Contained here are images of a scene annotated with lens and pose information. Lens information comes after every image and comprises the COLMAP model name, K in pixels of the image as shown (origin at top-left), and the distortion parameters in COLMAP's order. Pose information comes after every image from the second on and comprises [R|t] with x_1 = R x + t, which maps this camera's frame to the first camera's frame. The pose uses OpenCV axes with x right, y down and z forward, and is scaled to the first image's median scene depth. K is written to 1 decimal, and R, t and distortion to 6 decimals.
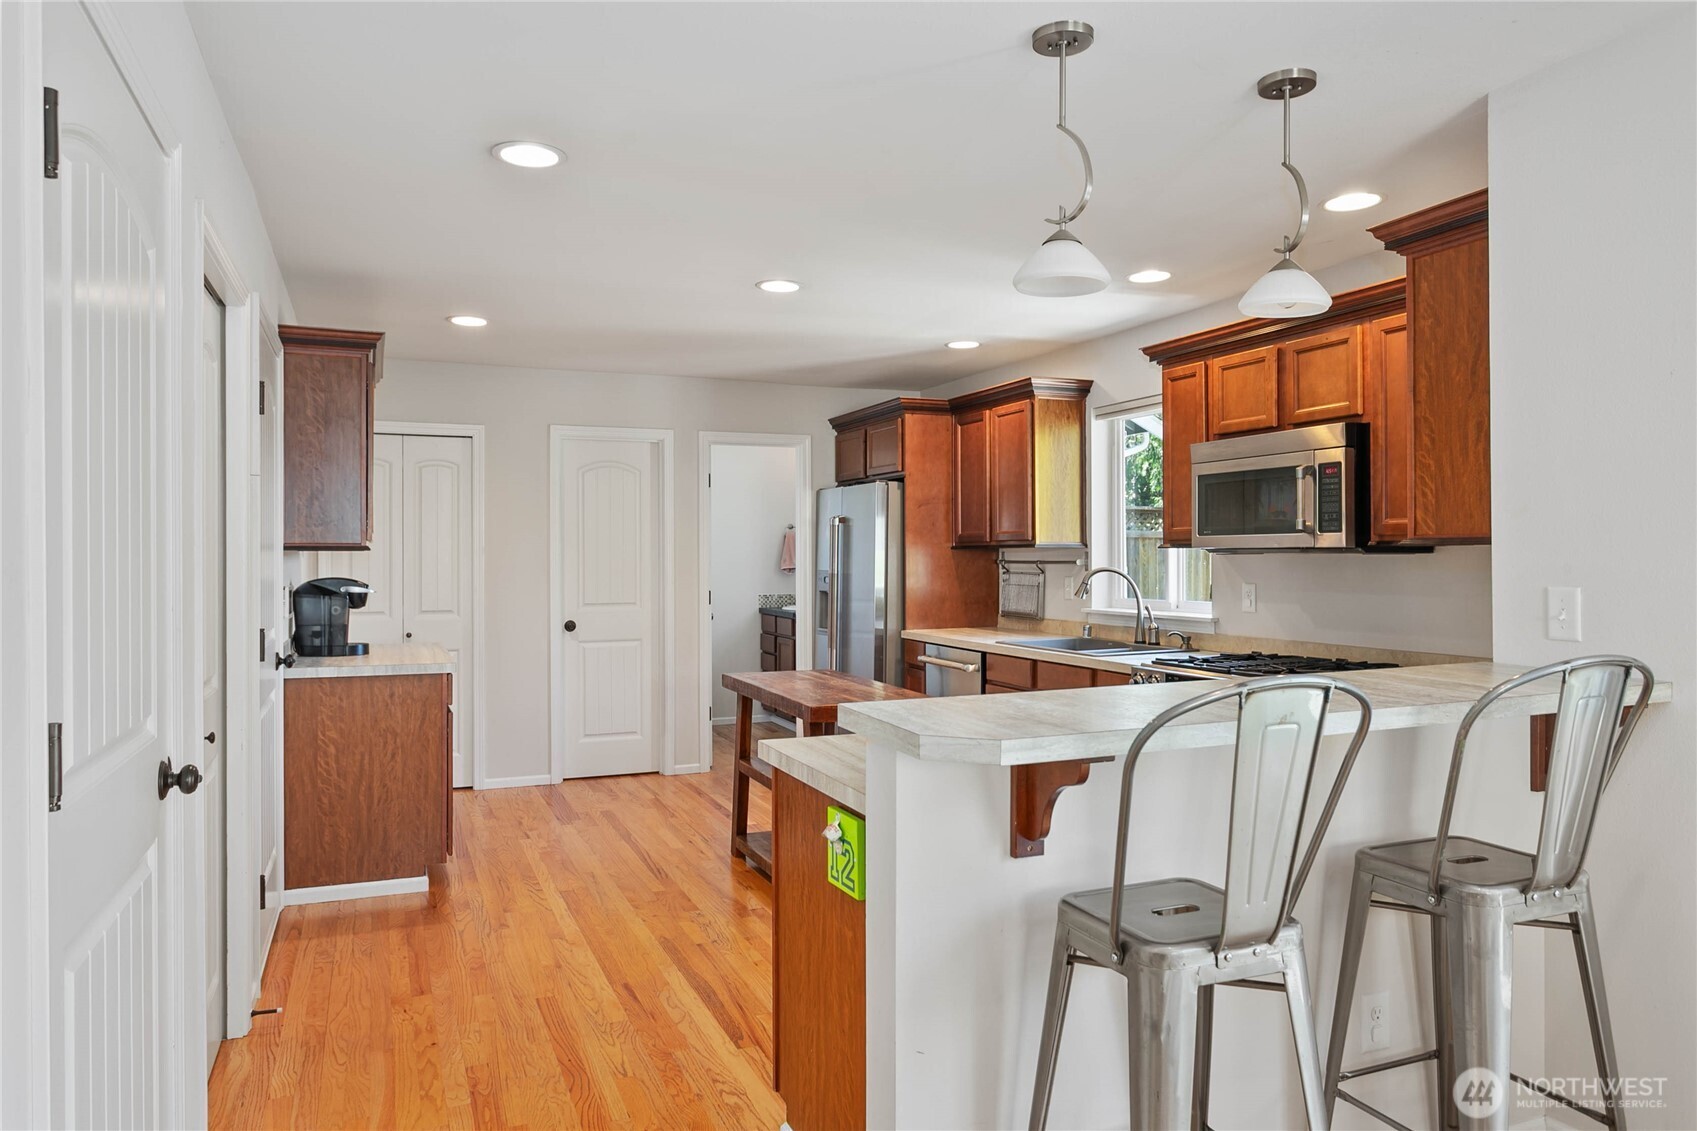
lens RADIAL K [[1109.1, 0, 848.9], [0, 1109.1, 553.5], [0, 0, 1]] dist [-0.002386, -0.000881]
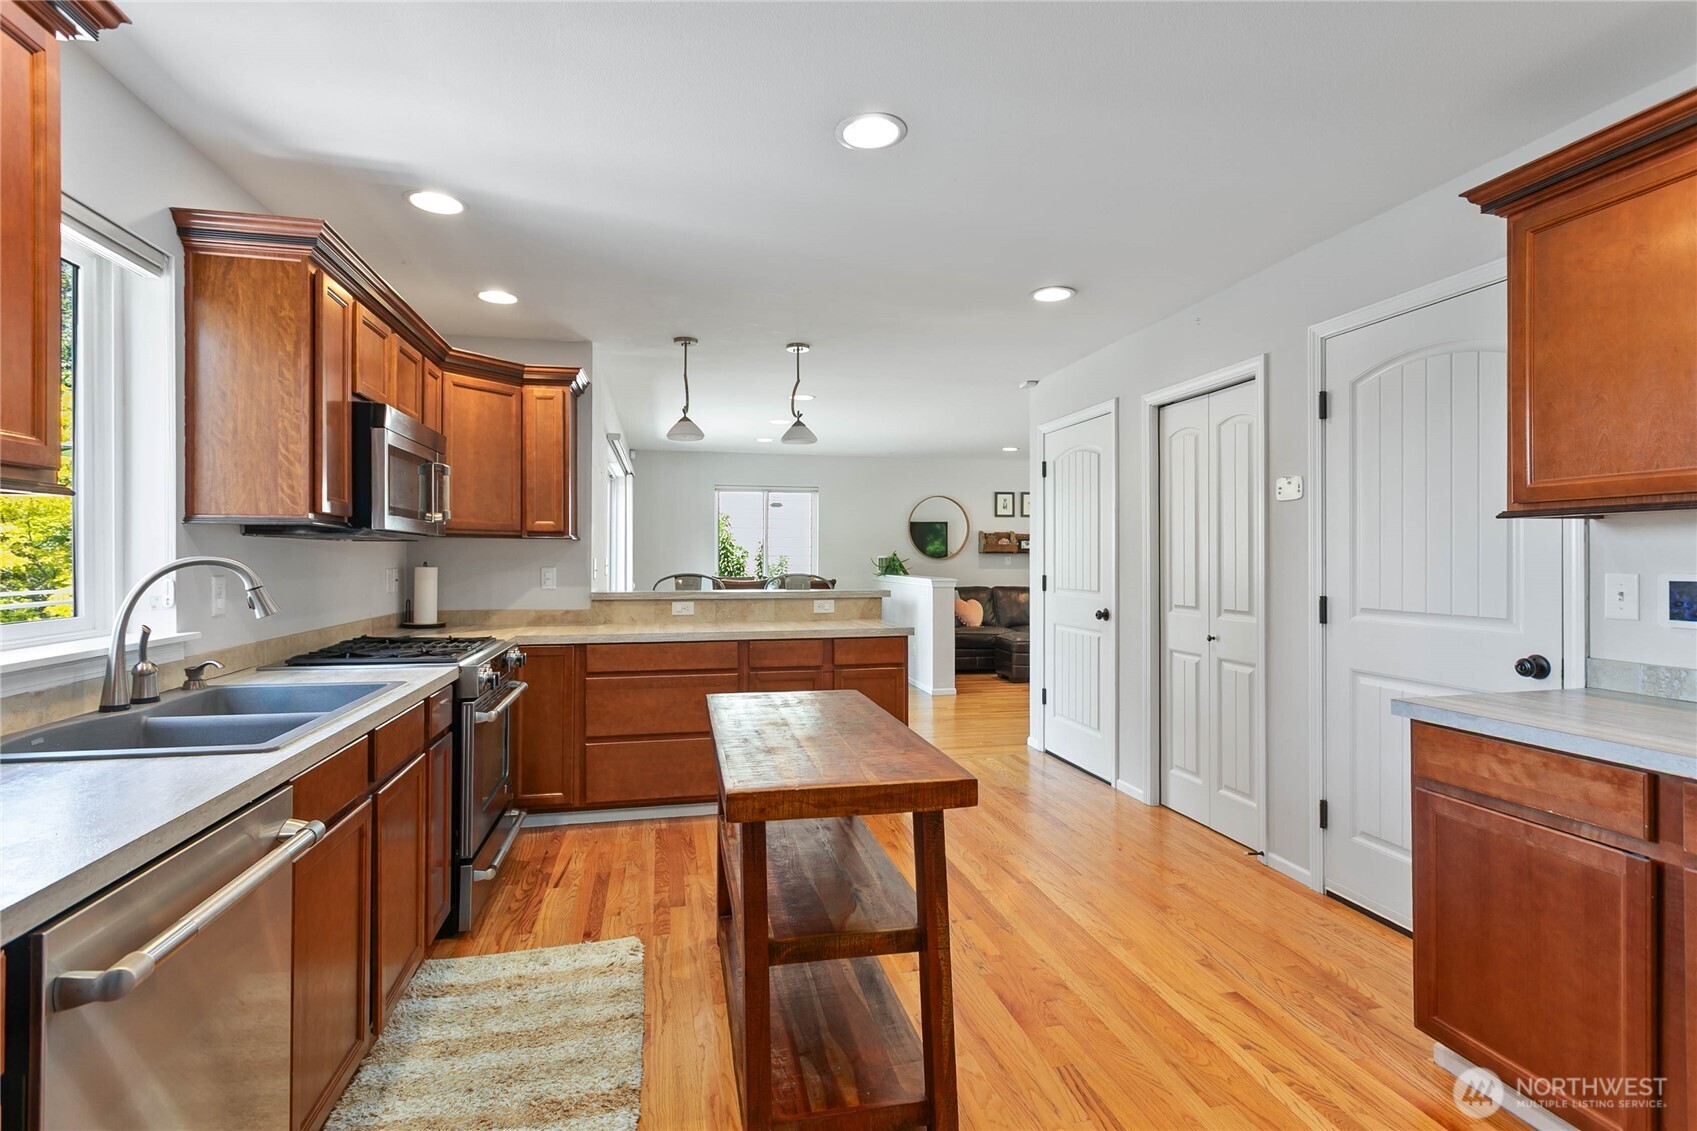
lens RADIAL K [[805.5, 0, 848.0], [0, 805.5, 558.6], [0, 0, 1]] dist [0.000973, 0.000614]
pose [[-0.983918, 0.004032, 0.178573, -0.110010], [0.004165, 0.999991, 0.000370, 0.015169], [-0.178570, 0.001108, -0.983927, 1.212565]]
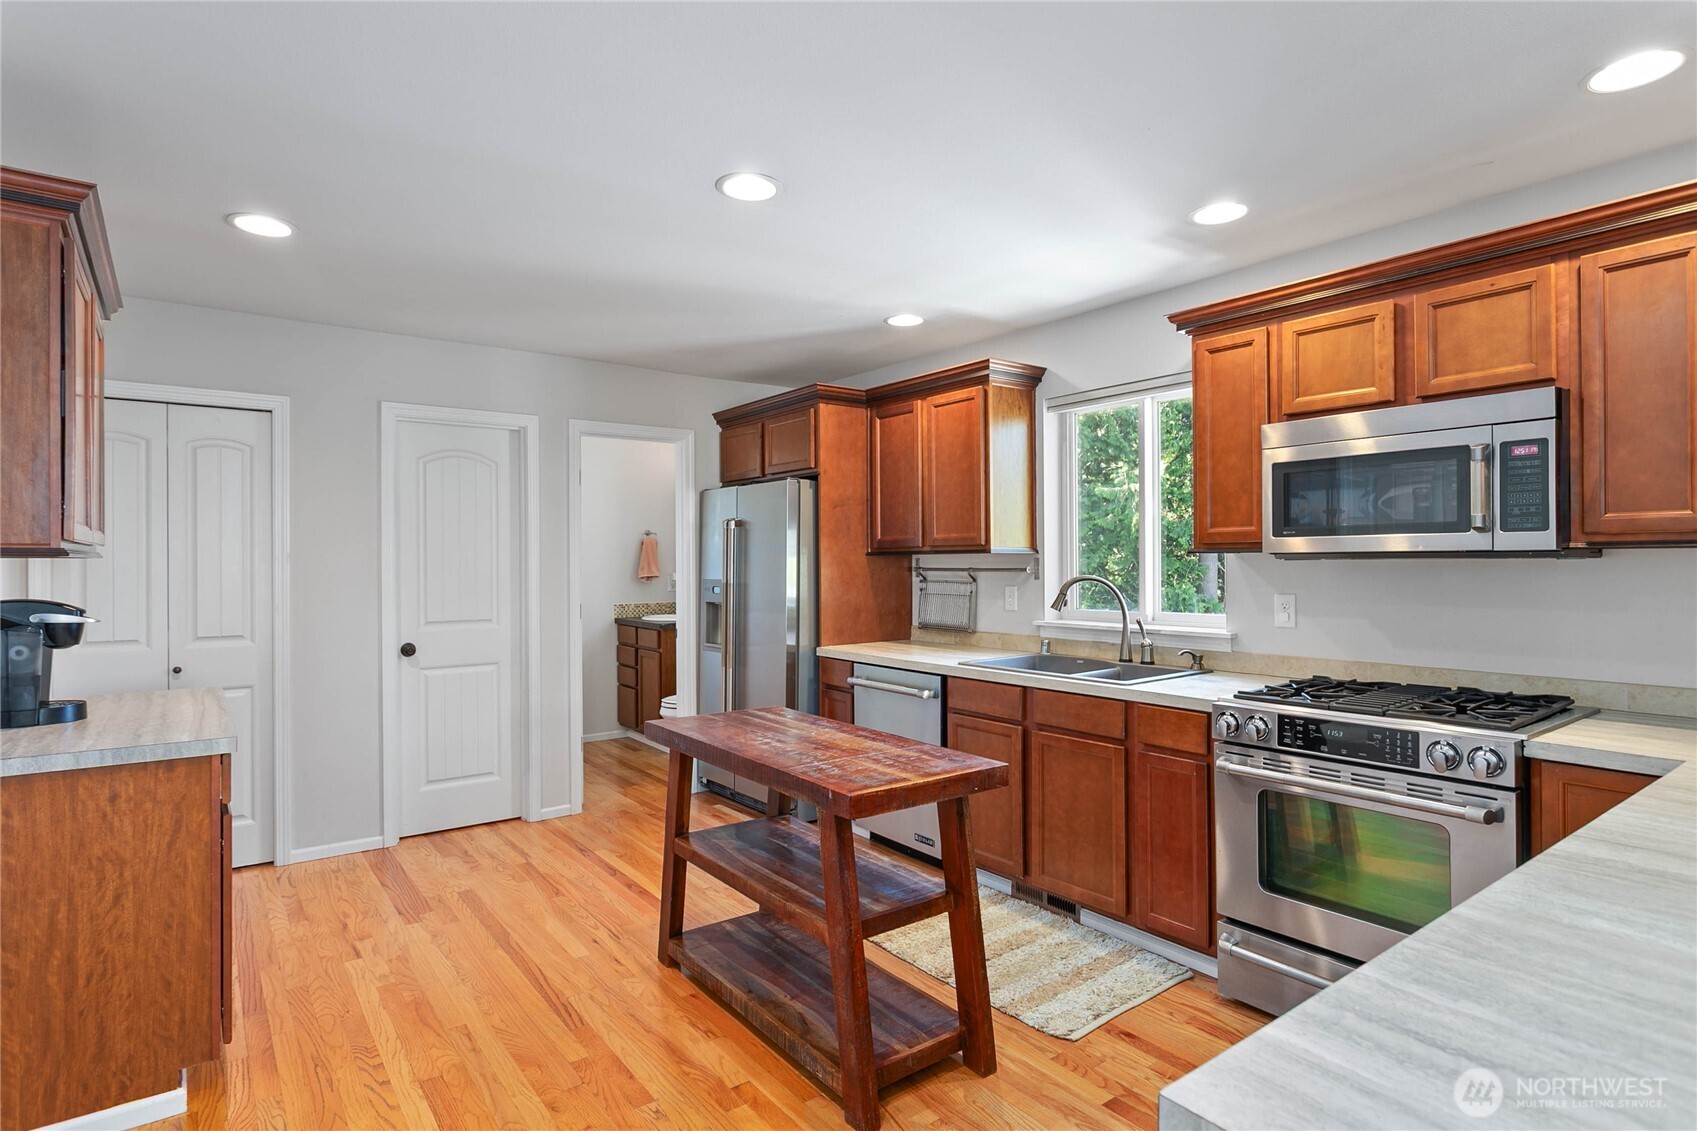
lens RADIAL K [[878.3, 0, 843.9], [0, 878.3, 562.6], [0, 0, 1]] dist [-0.001726, 0.000692]
pose [[0.970620, -0.002185, 0.240609, -0.114709], [0.001755, 0.999996, 0.002002, 0.000470], [-0.240613, -0.001520, 0.970620, 0.355758]]
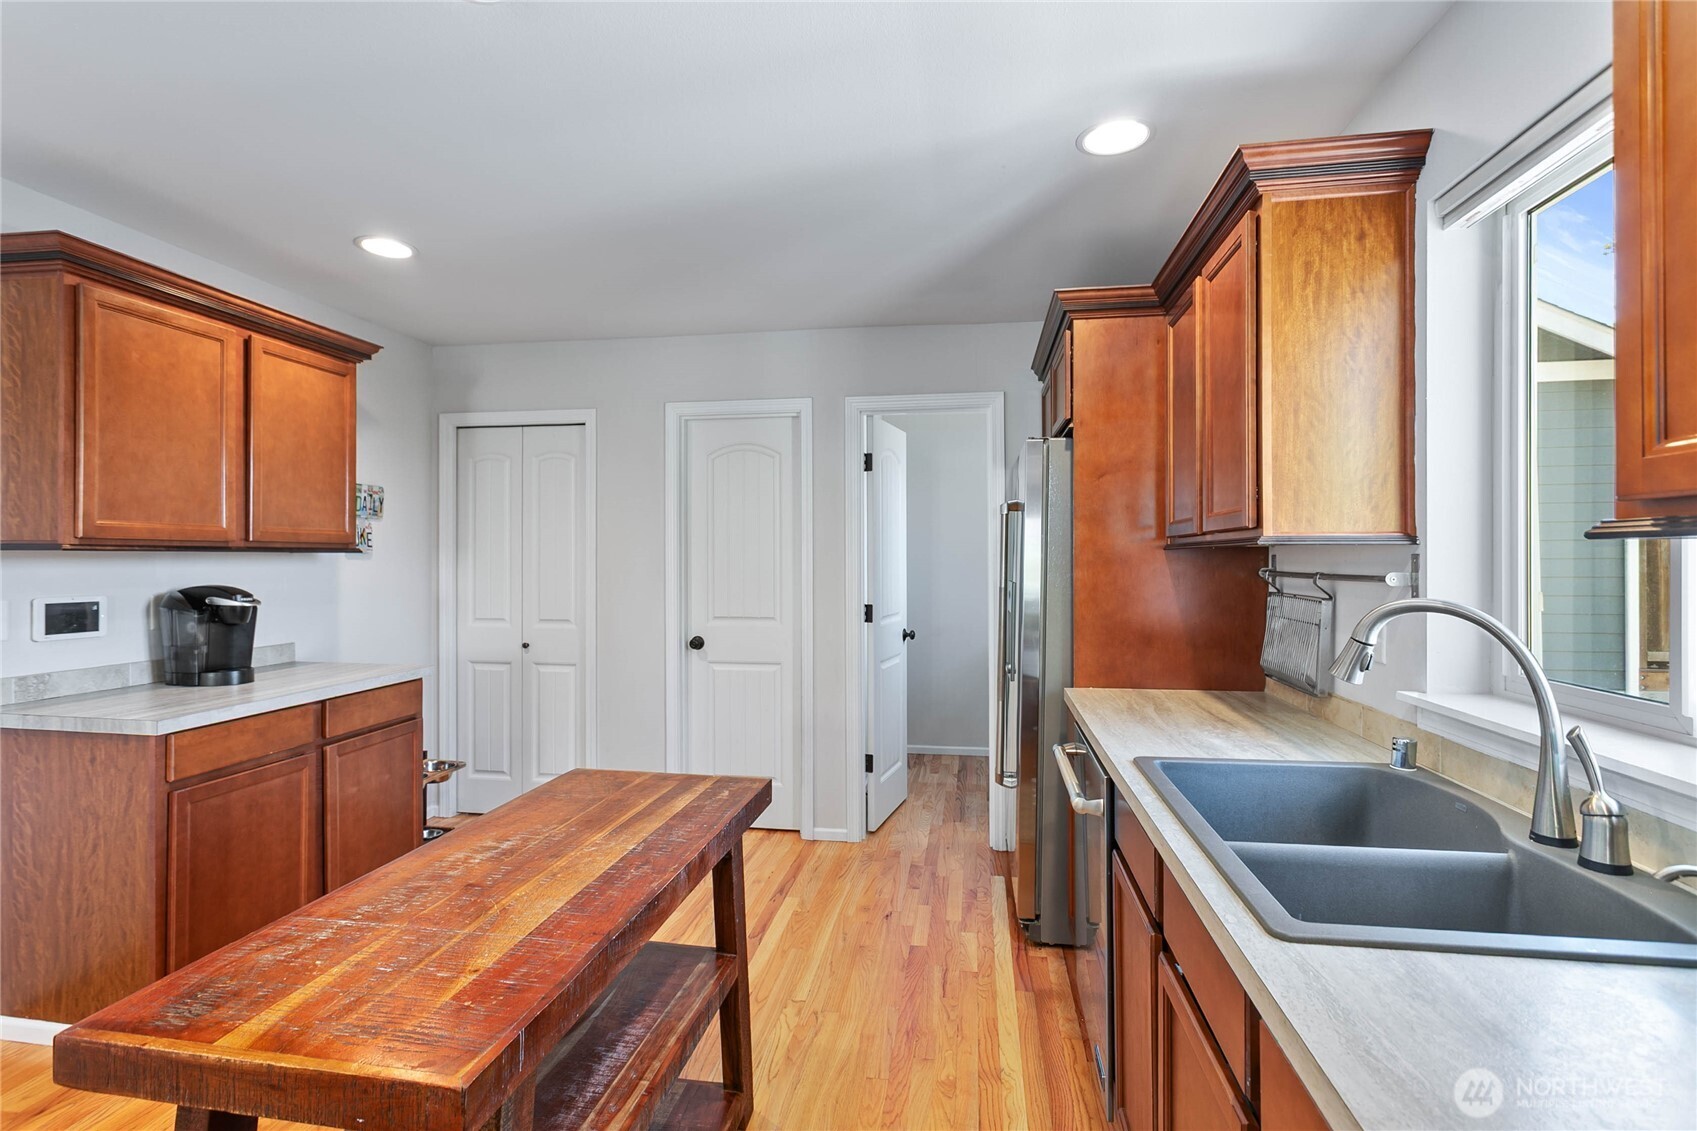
lens RADIAL K [[805.5, 0, 848.0], [0, 805.5, 558.6], [0, 0, 1]] dist [0.000973, 0.000614]
pose [[0.848368, 0.003552, -0.529395, 0.201217], [-0.002434, 0.999993, 0.002810, -0.000228], [0.529401, -0.001095, 0.848371, 0.655769]]
